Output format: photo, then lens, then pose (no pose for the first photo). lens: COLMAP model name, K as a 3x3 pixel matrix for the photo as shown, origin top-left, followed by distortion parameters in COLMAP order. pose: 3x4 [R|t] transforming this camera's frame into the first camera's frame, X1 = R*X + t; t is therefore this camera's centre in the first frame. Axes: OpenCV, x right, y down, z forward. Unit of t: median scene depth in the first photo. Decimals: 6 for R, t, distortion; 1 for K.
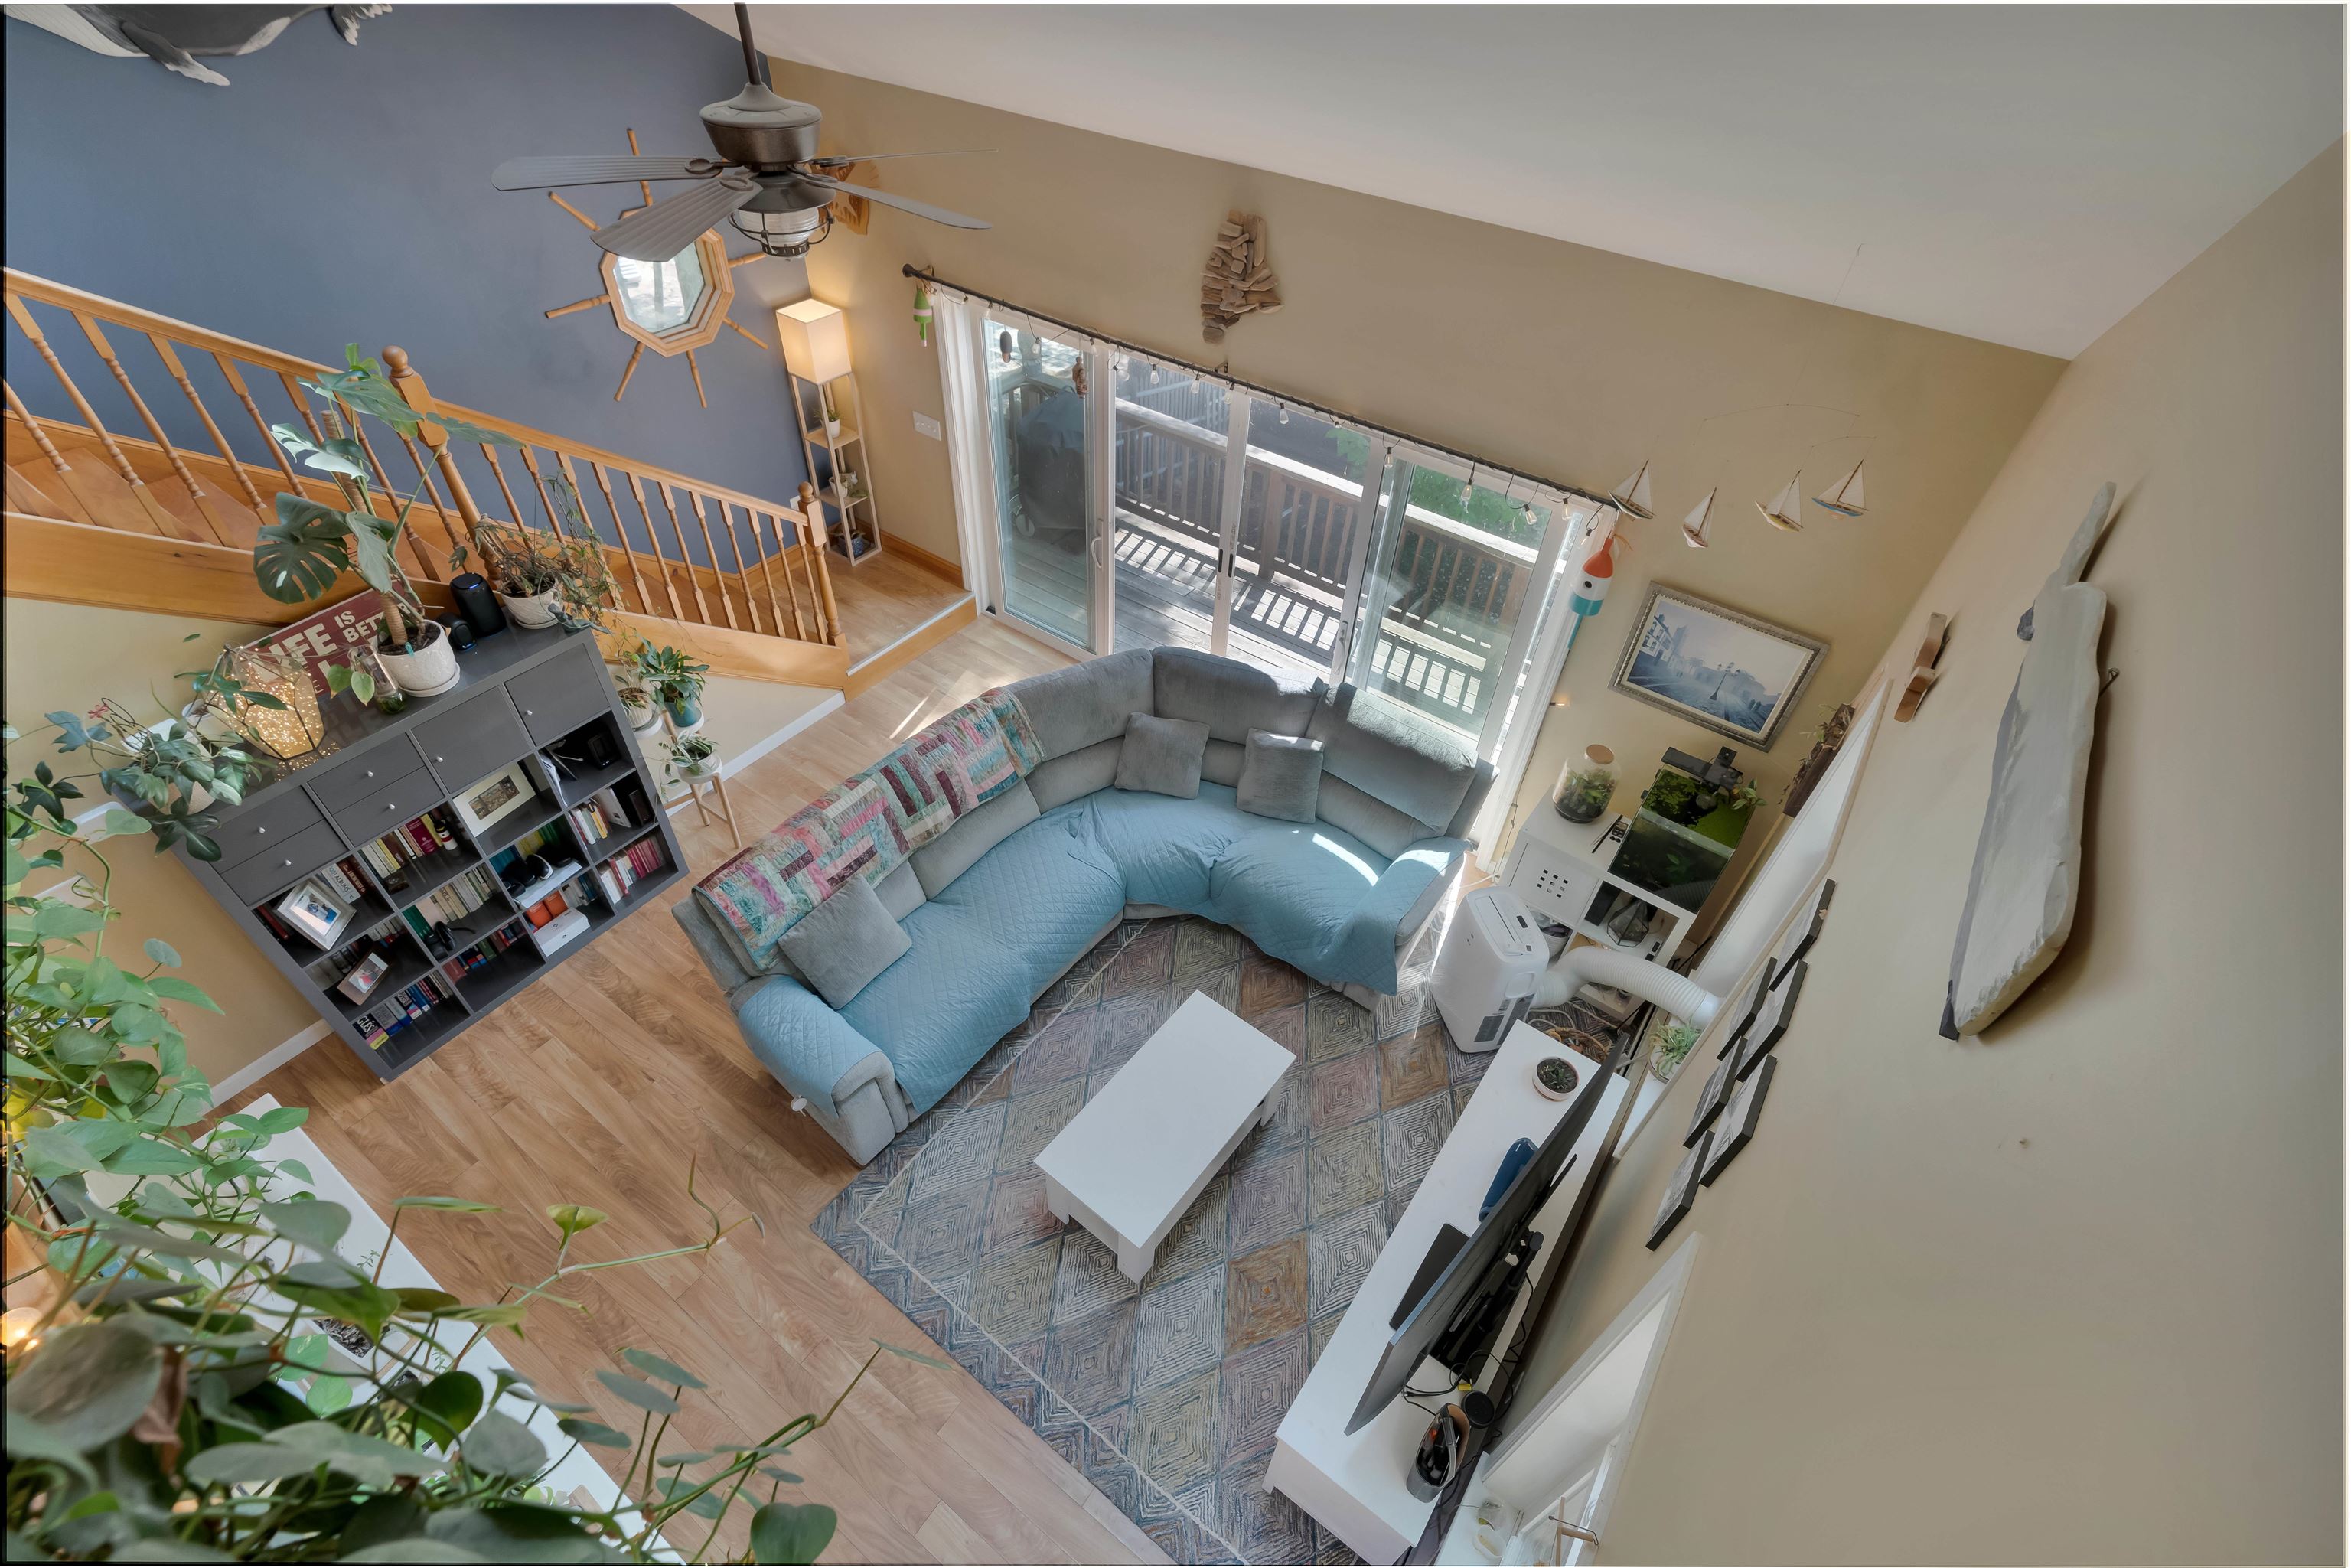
lens RADIAL K [[1055.9, 0, 1169.9], [0, 1055.9, 768.9], [0, 0, 1]] dist [0.000626, 0.000500]
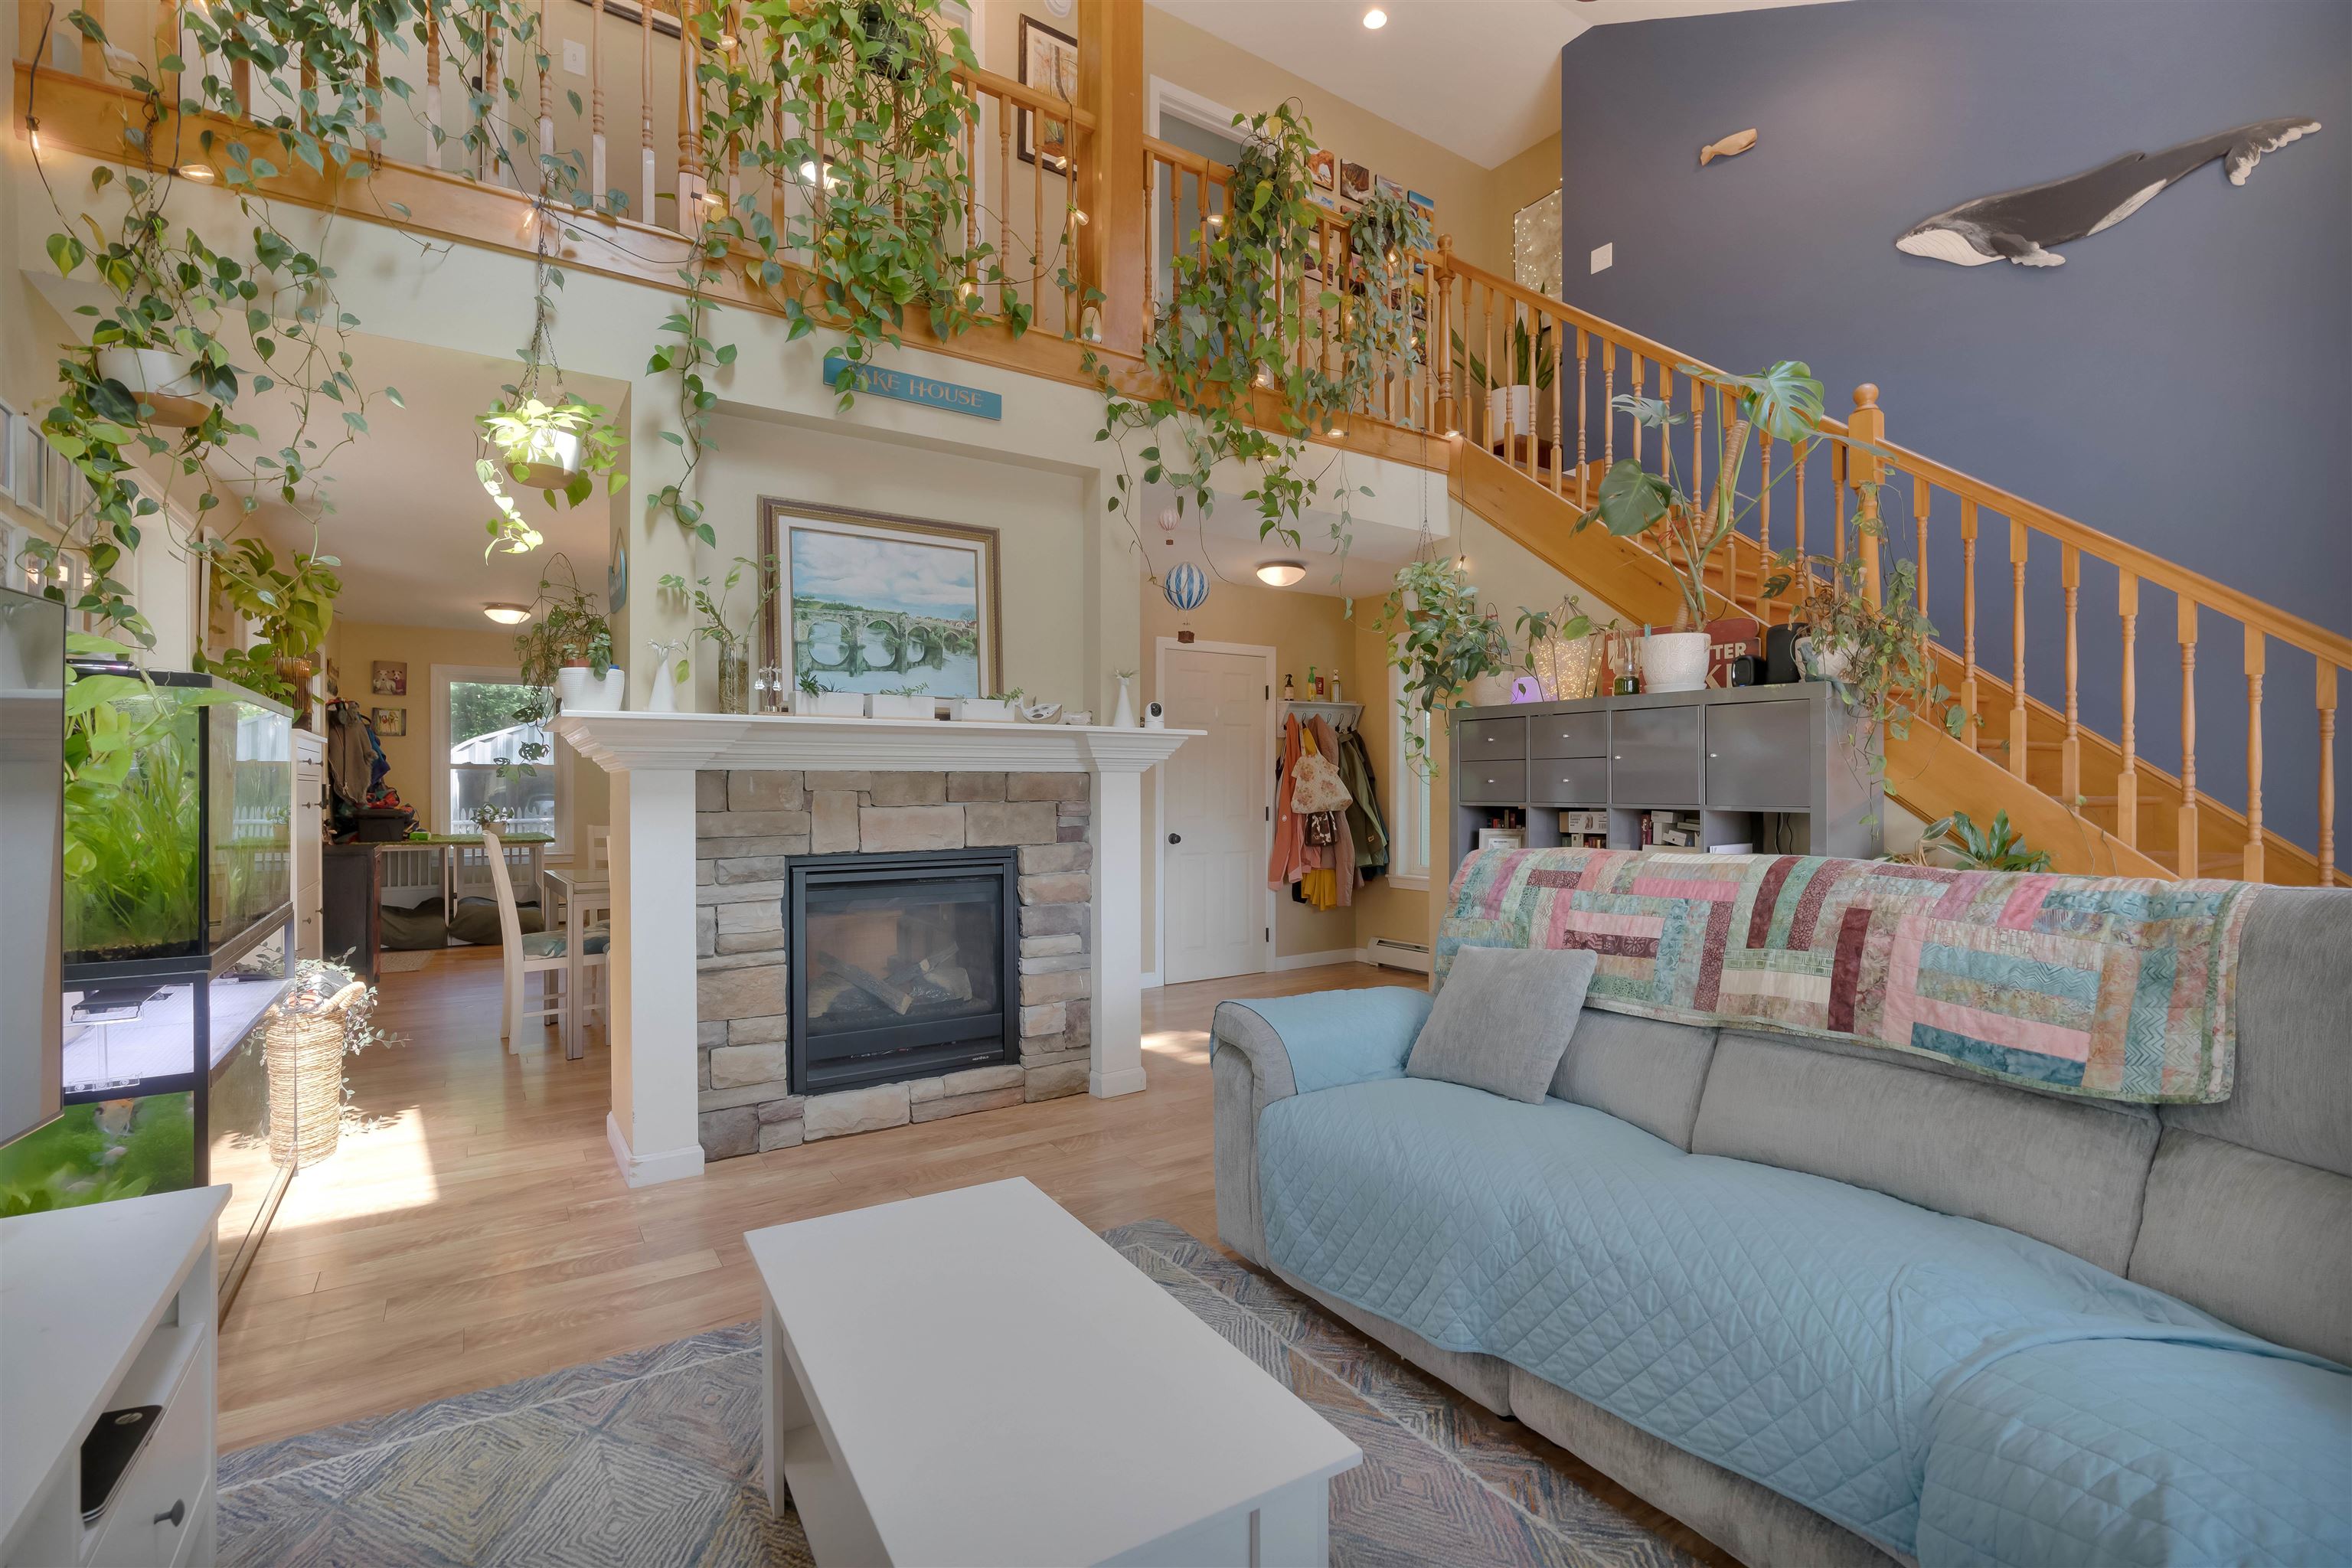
lens RADIAL K [[1056.3, 0, 1170.4], [0, 1056.3, 768.9], [0, 0, 1]] dist [0.000626, 0.000500]
pose [[-0.355619, -0.058101, -0.932823, 0.298872], [-0.654121, 0.728360, 0.204004, 0.059546], [0.667578, 0.682727, -0.297024, 0.908437]]
